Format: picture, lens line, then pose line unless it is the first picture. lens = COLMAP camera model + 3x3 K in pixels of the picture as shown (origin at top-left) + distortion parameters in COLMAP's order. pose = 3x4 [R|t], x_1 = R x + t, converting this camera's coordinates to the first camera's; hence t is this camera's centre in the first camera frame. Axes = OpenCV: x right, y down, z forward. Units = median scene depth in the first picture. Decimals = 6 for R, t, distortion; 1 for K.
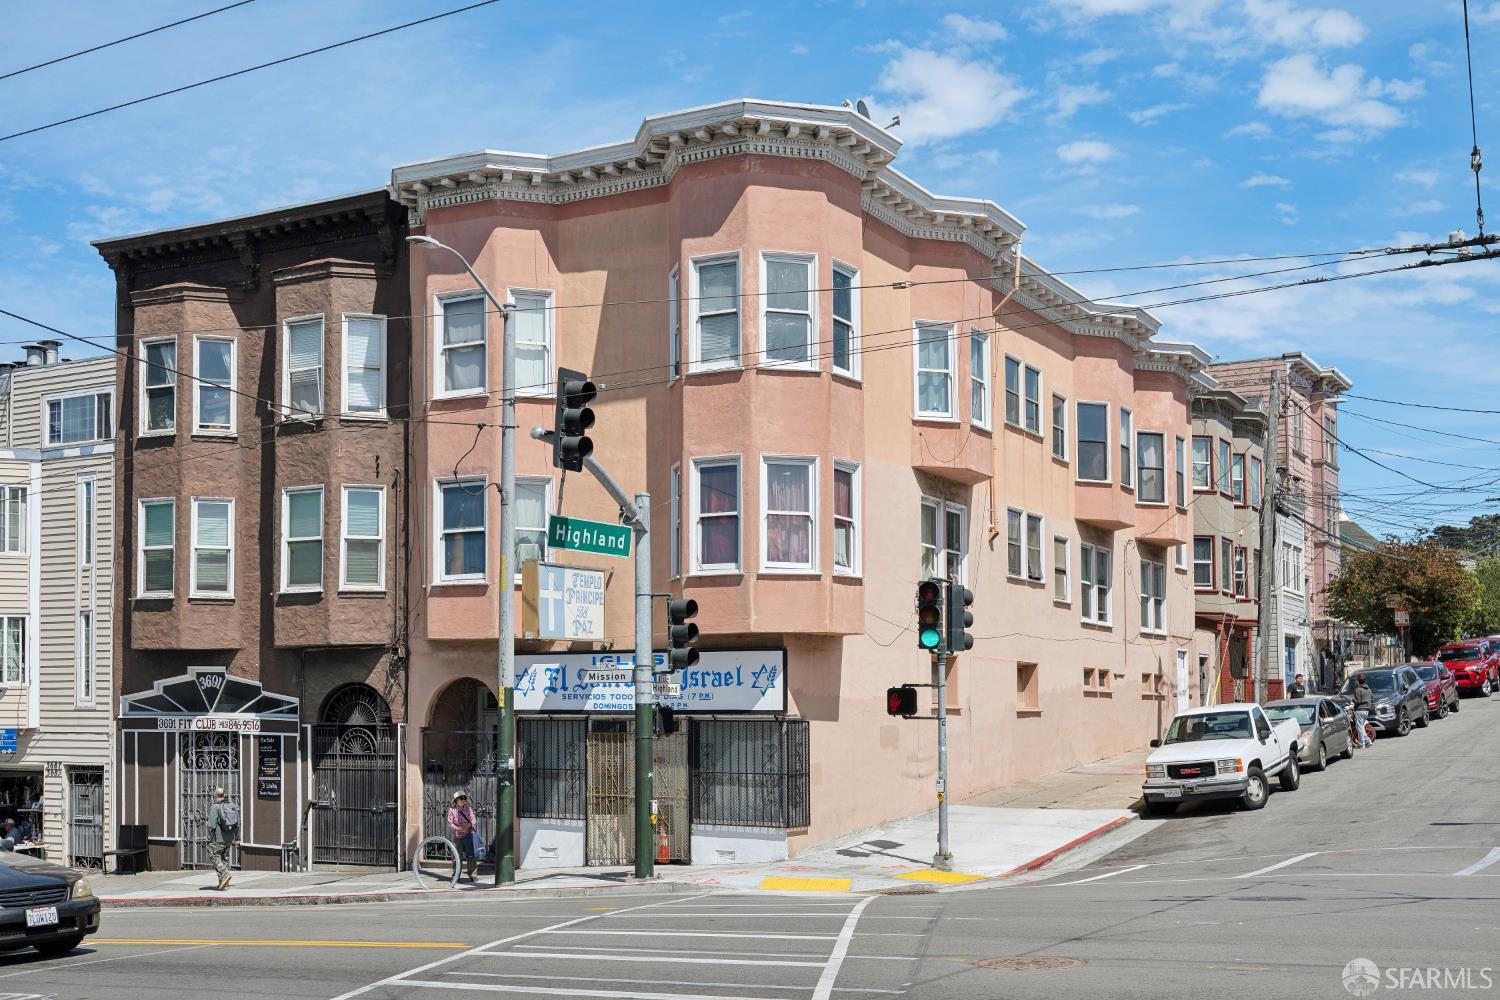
lens RADIAL K [[1659.1, 0, 749.8], [0, 1659.1, 498.6], [0, 0, 1]] dist [0.009641, 0.000000]
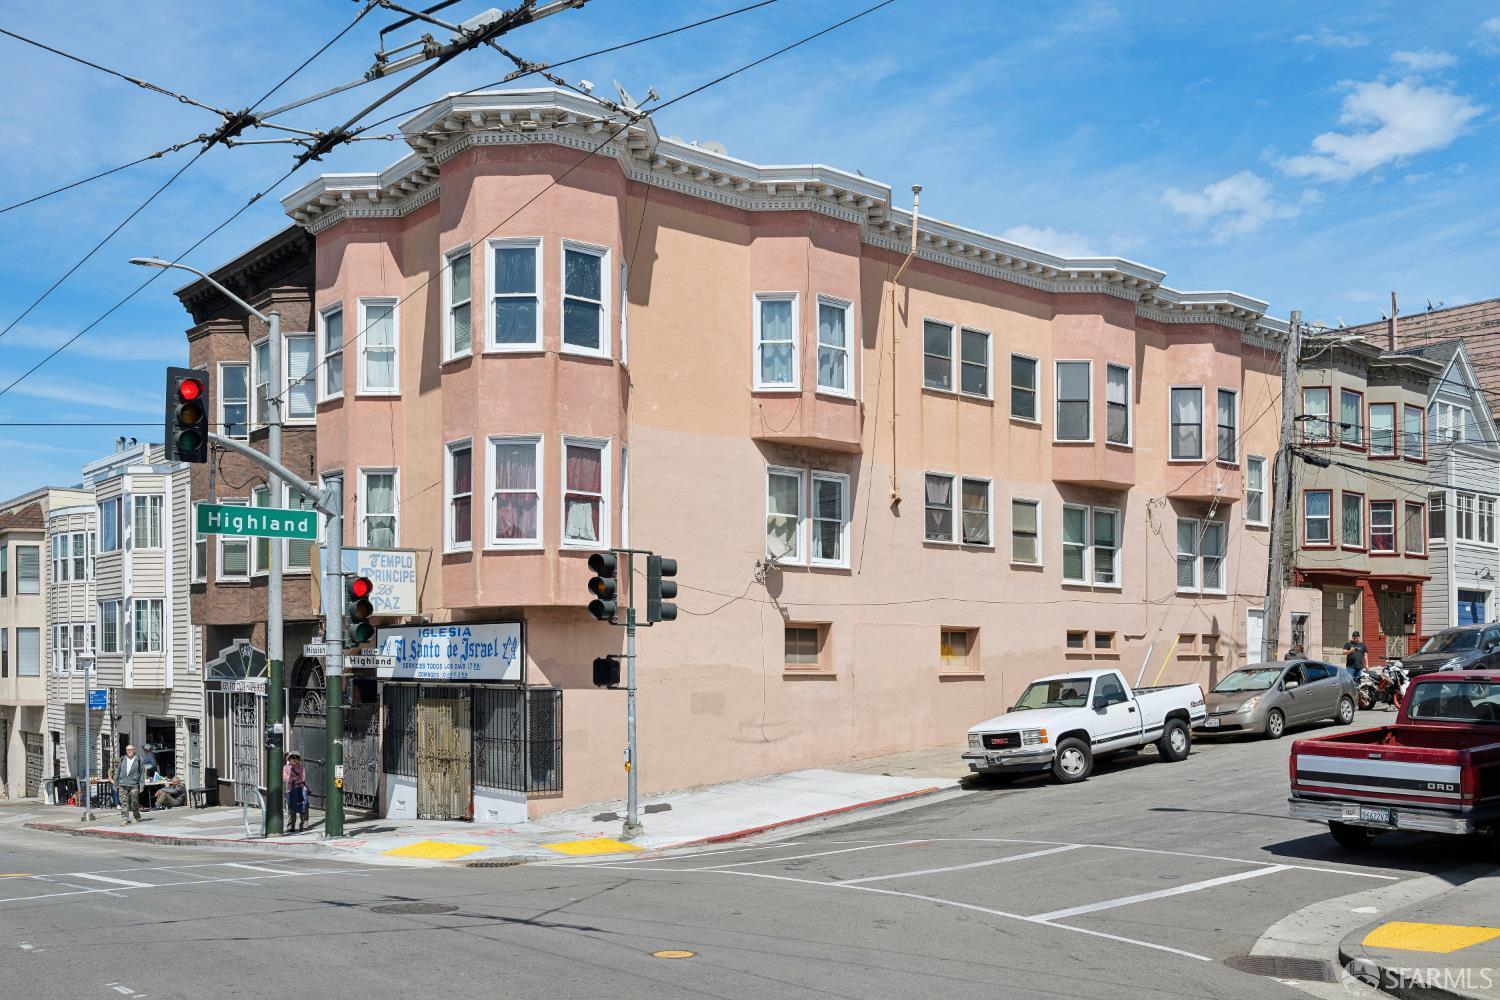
lens RADIAL K [[1395.5, 0, 747.6], [0, 1395.5, 546.0], [0, 0, 1]] dist [0.003734, 0.000000]
pose [[0.938488, -0.031103, -0.343908, 0.404284], [0.046696, 0.998218, 0.037149, 0.015402], [0.342140, -0.050923, 0.938268, 0.202356]]
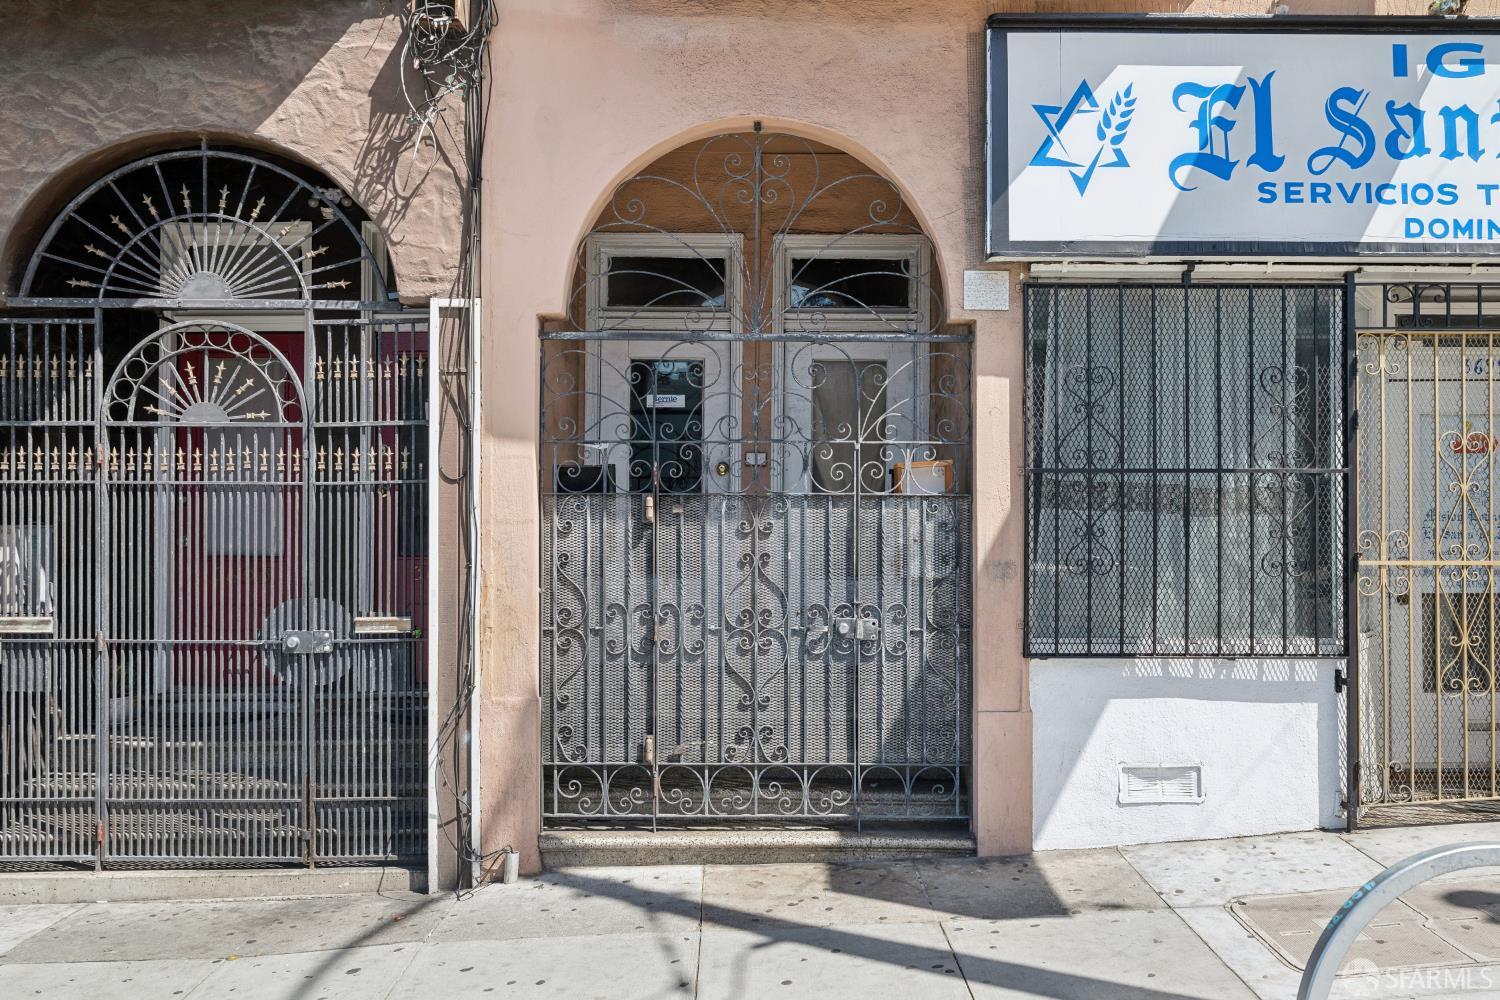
lens RADIAL K [[1233.6, 0, 751.1], [0, 1233.6, 500.7], [0, 0, 1]] dist [-0.019445, -0.005095]
pose [[0.874917, 0.025824, 0.483584, -0.261675], [-0.064649, 0.995867, 0.063785, 0.153114], [-0.479938, -0.087070, 0.872971, 0.827201]]
